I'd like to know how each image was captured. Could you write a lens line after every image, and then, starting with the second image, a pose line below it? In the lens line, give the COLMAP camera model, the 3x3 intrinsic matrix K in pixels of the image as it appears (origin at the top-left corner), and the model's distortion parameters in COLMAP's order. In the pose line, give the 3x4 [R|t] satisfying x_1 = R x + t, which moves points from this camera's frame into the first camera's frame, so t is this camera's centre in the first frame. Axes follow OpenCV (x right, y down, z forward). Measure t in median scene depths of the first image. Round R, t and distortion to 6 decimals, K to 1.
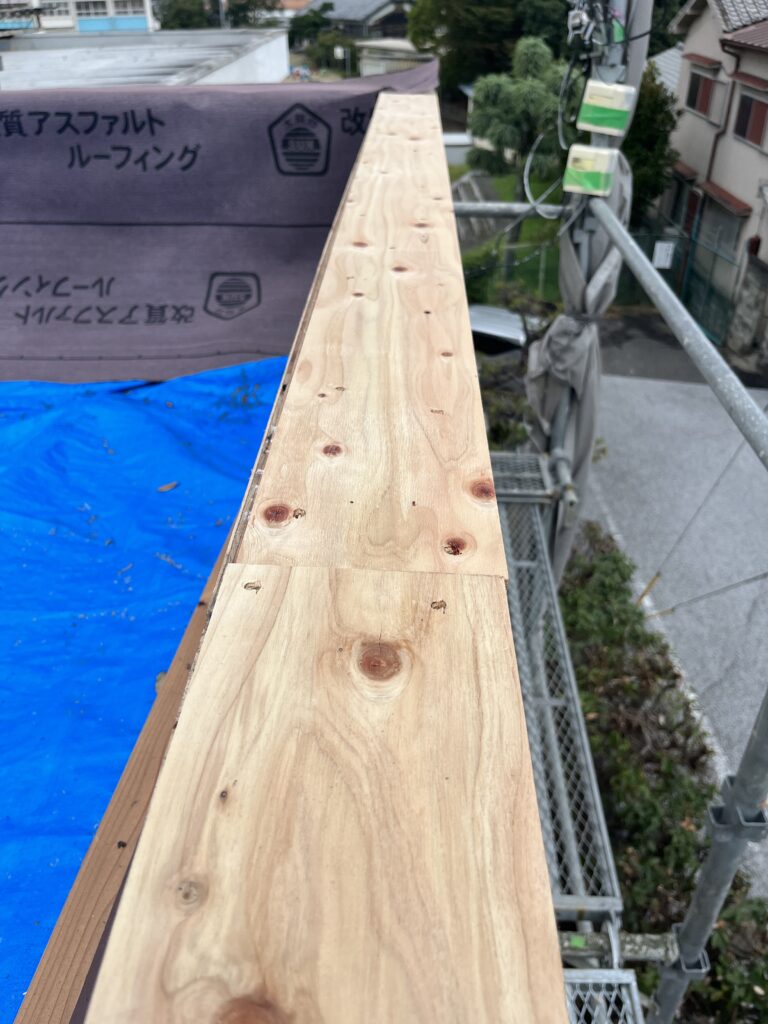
lens RADIAL K [[788.7, 0, 383.6], [0, 788.7, 508.5], [0, 0, 1]] dist [0.025028, -0.022398]
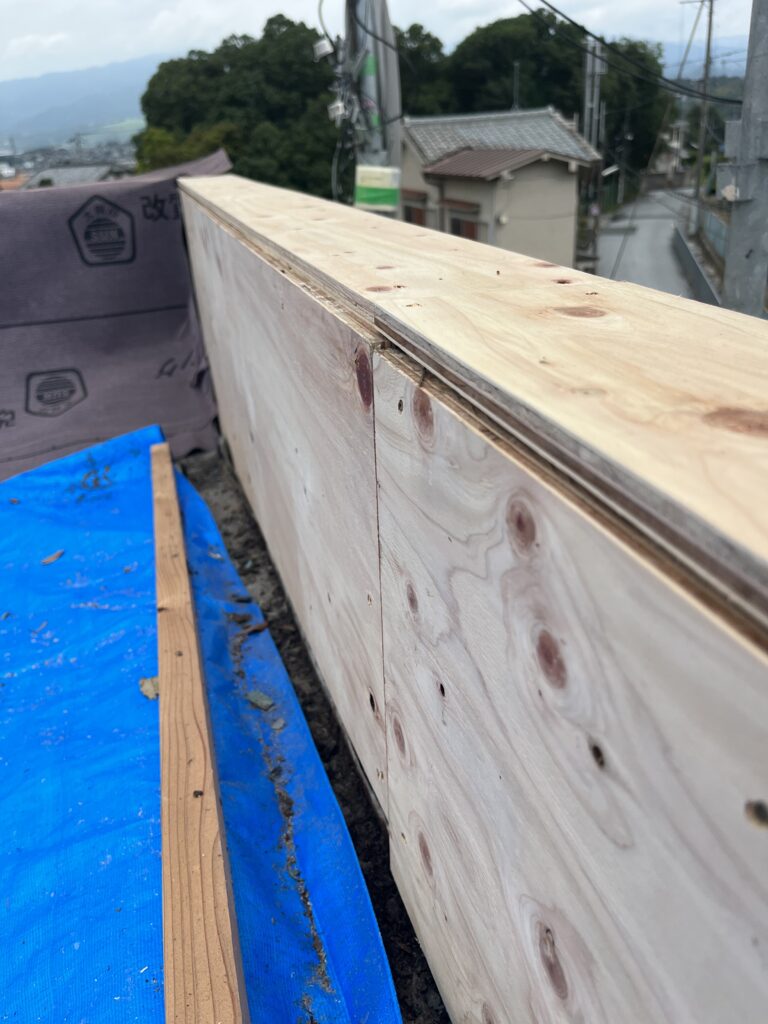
lens RADIAL K [[788.7, 0, 384.6], [0, 788.7, 515.3], [0, 0, 1]] dist [0.025028, -0.022398]
pose [[0.950867, -0.188195, 0.245833, -0.080837], [0.220814, 0.968815, -0.112426, 0.074655], [-0.217009, 0.161186, 0.962770, 0.017330]]
